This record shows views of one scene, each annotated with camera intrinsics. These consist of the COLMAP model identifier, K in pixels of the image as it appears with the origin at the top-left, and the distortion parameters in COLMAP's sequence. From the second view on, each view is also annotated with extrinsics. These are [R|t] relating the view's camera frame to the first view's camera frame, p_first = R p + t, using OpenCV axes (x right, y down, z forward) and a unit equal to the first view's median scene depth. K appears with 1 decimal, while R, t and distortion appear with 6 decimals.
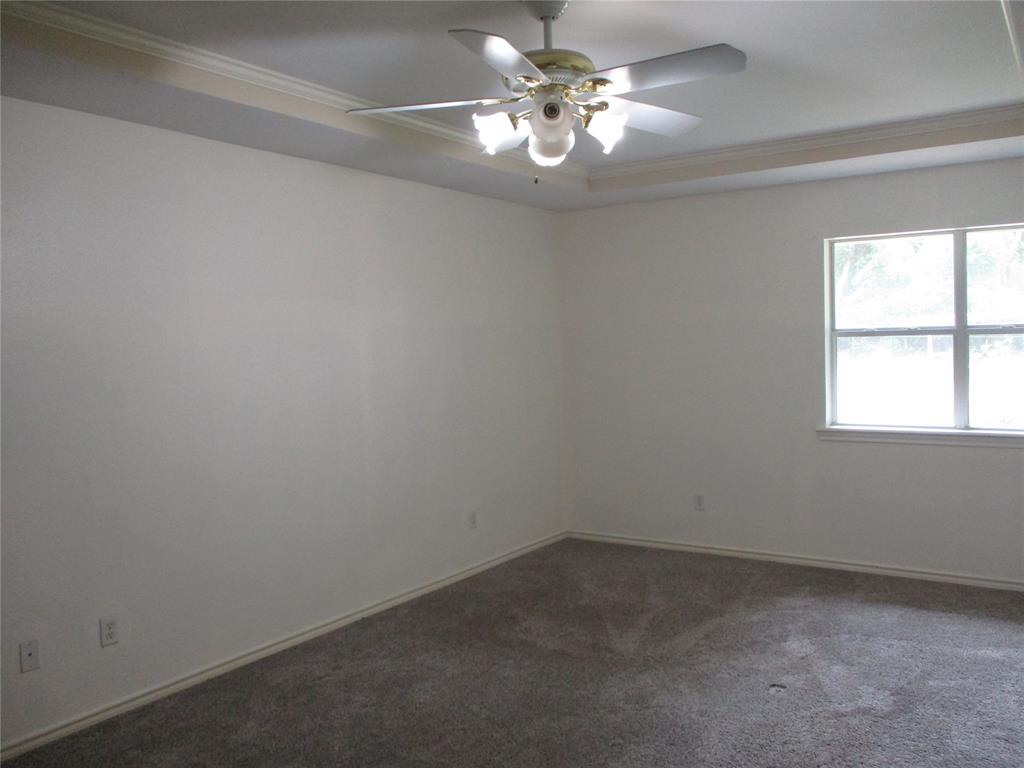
lens RADIAL K [[852.6, 0, 513.0], [0, 852.6, 375.6], [0, 0, 1]] dist [-0.011663, -0.000697]
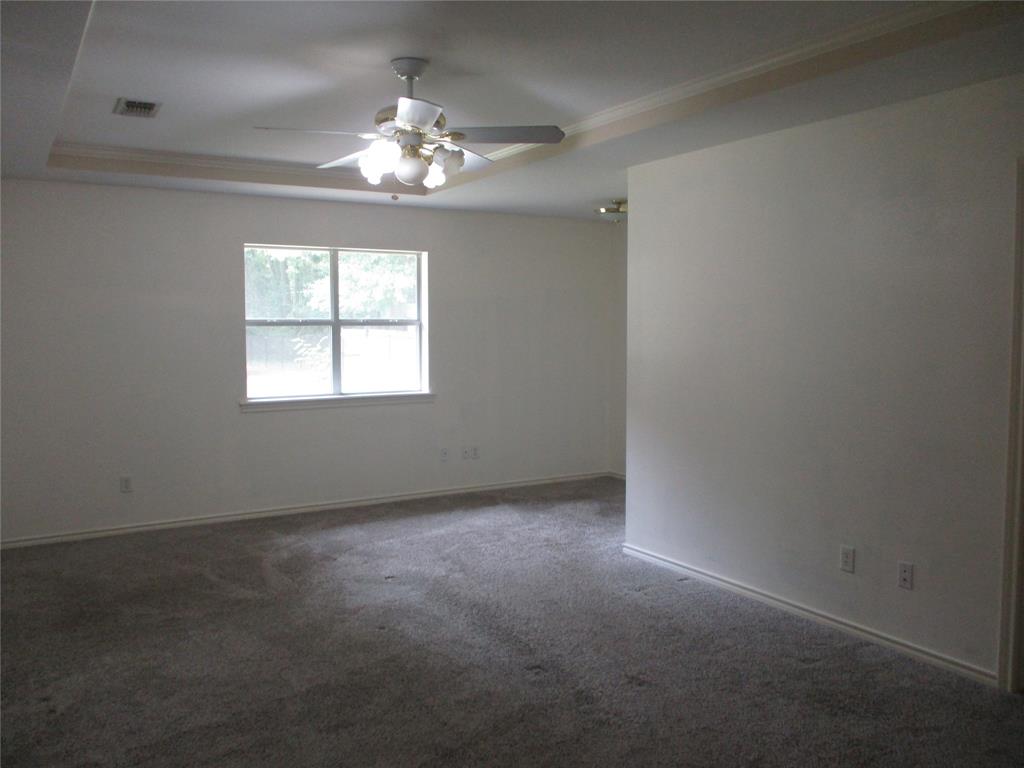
lens RADIAL K [[852.6, 0, 511.6], [0, 852.6, 388.8], [0, 0, 1]] dist [-0.011663, -0.000697]
pose [[0.438954, -0.049505, 0.897145, -0.584725], [0.029847, 0.998733, 0.040507, 0.005852], [-0.898014, 0.008997, 0.439875, 0.147684]]
